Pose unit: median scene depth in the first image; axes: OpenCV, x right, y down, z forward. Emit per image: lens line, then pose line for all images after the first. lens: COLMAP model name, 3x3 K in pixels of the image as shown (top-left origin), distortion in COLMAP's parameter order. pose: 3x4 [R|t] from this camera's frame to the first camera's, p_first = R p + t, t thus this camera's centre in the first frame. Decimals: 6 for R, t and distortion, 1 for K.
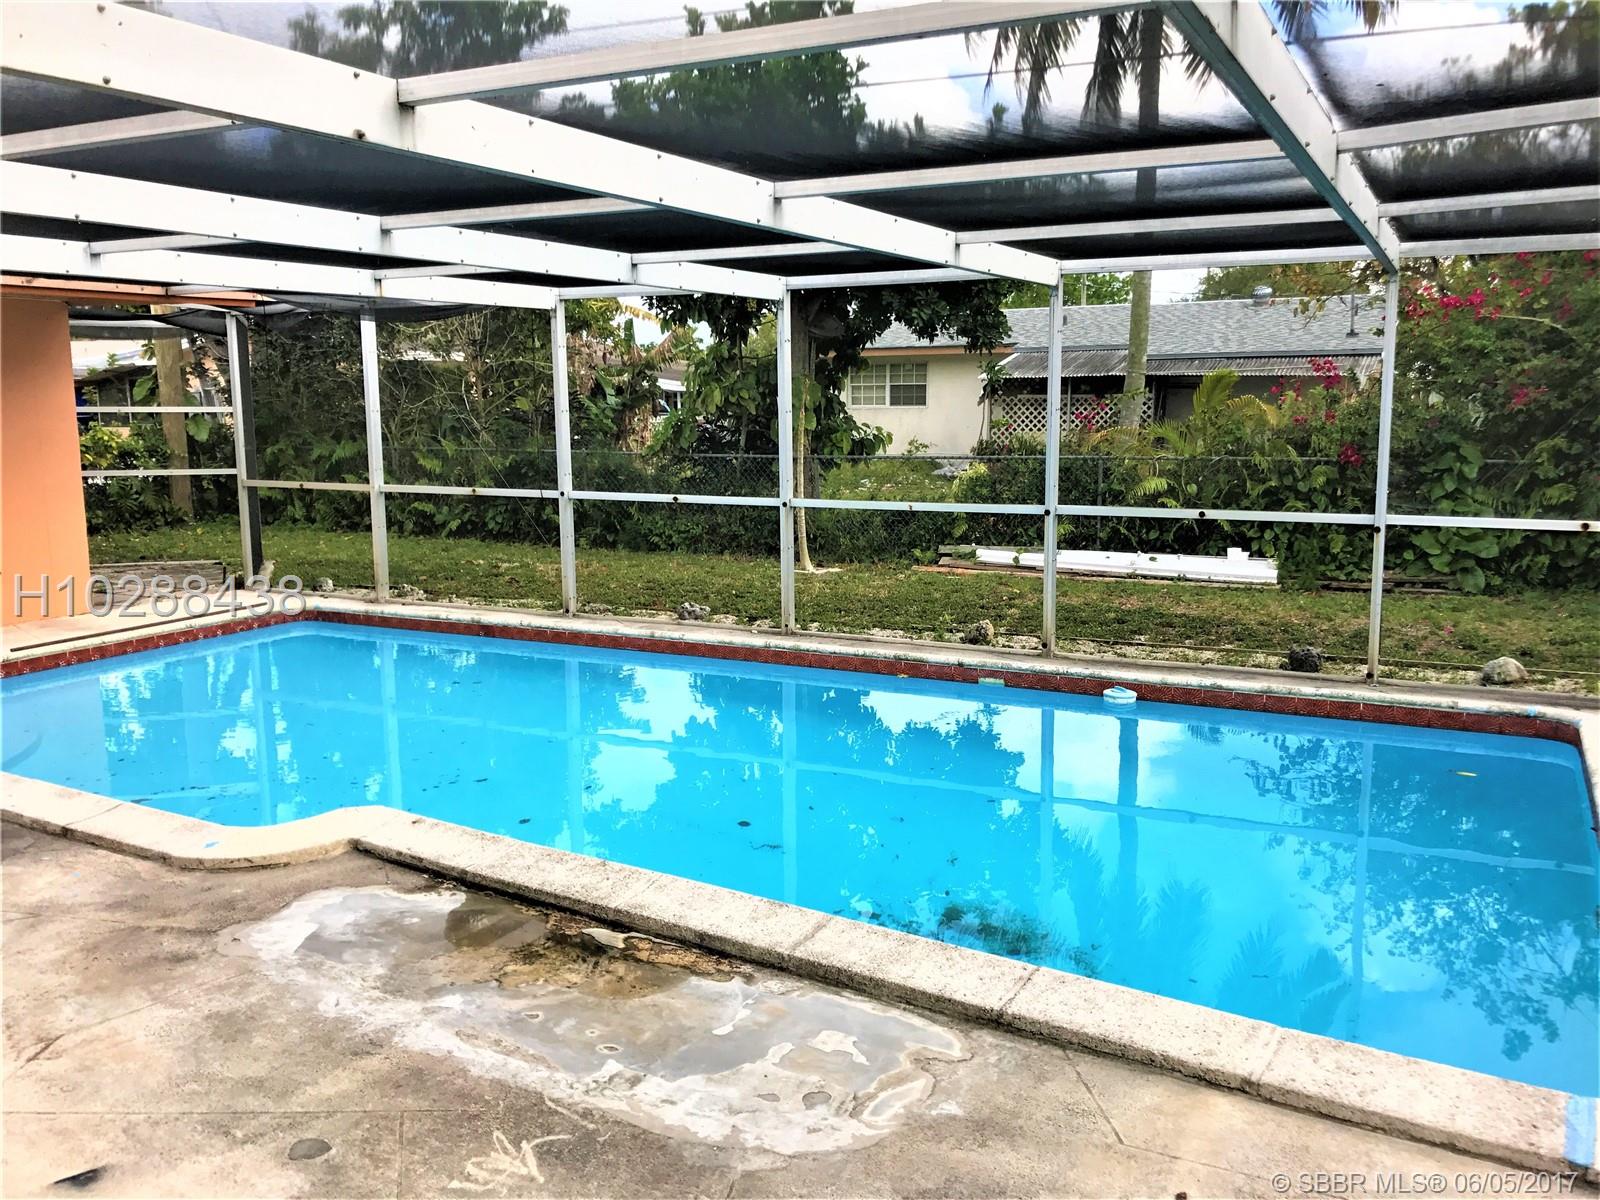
lens RADIAL K [[1336.8, 0, 800.0], [0, 1336.8, 600.0], [0, 0, 1]] dist [0.039934, -0.068816]
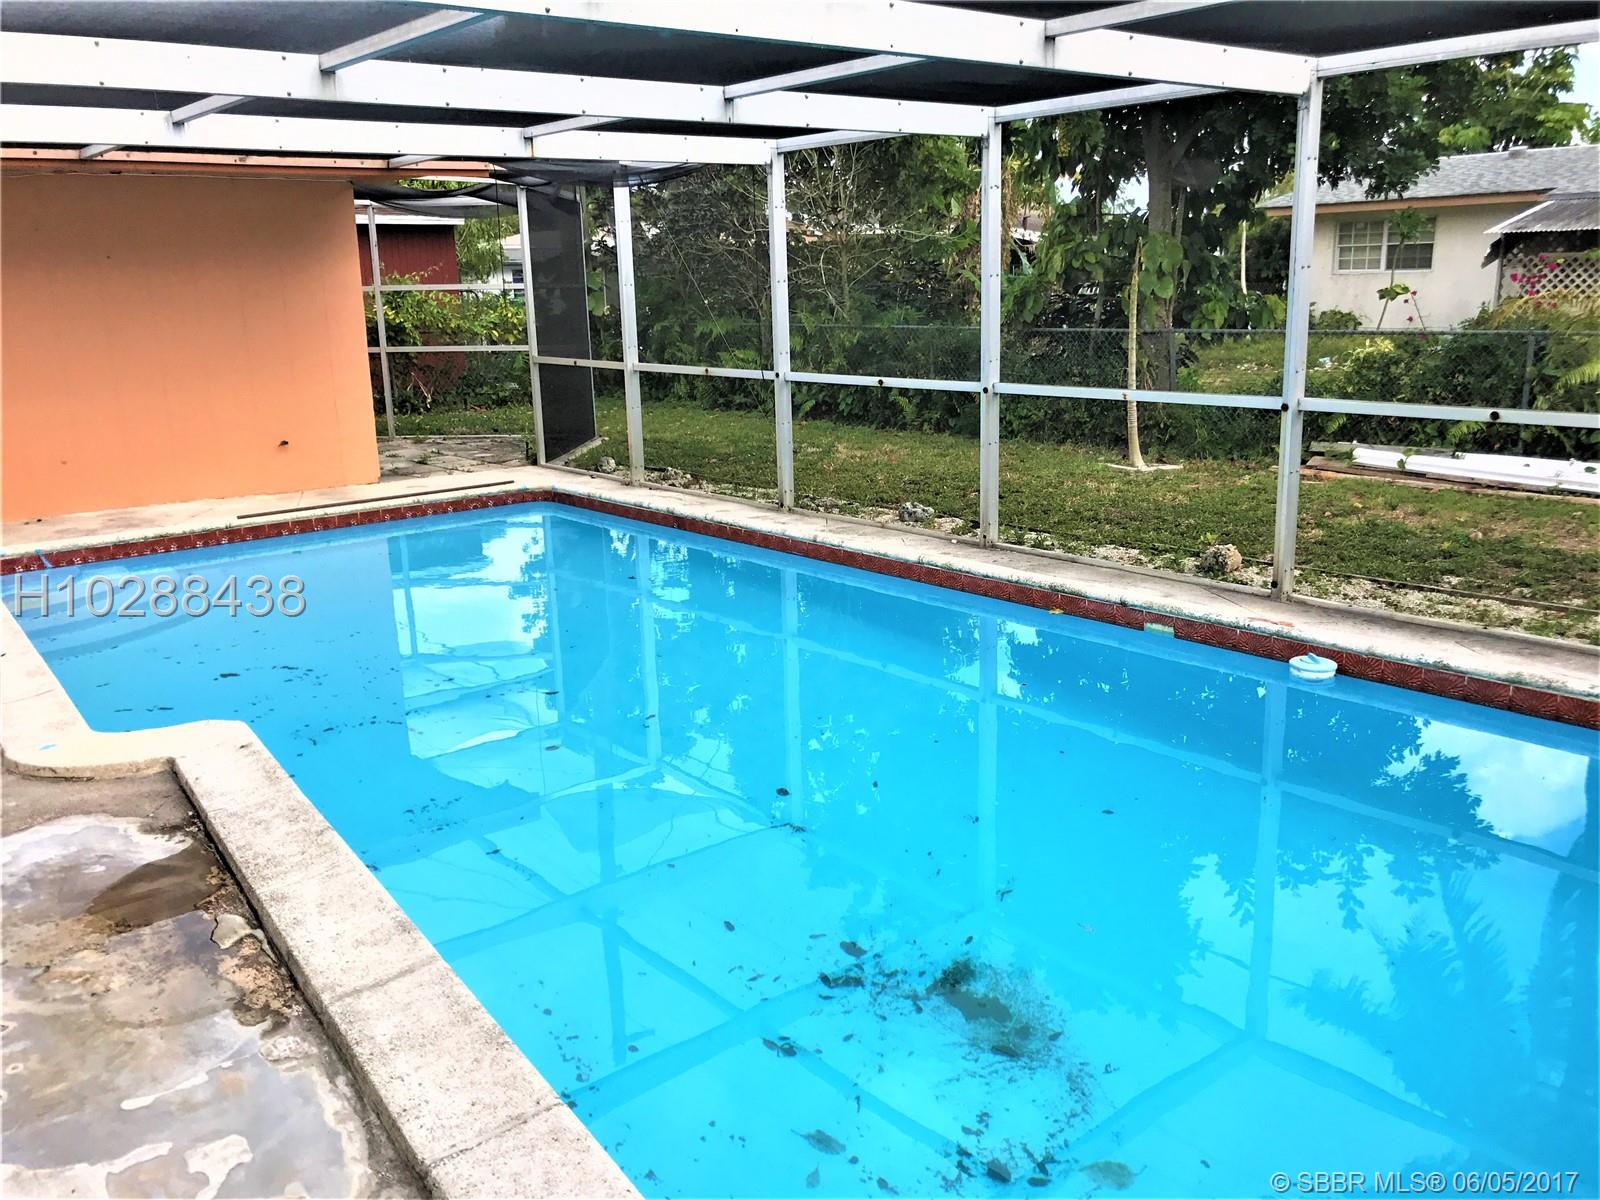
lens RADIAL K [[1347.3, 0, 732.5], [0, 1347.3, 601.1], [0, 0, 1]] dist [0.079059, -0.135799]
pose [[0.916673, 0.077384, -0.392075, 0.184560], [-0.042128, 0.994318, 0.097755, -0.017154], [0.397412, -0.073092, 0.914725, 0.157322]]
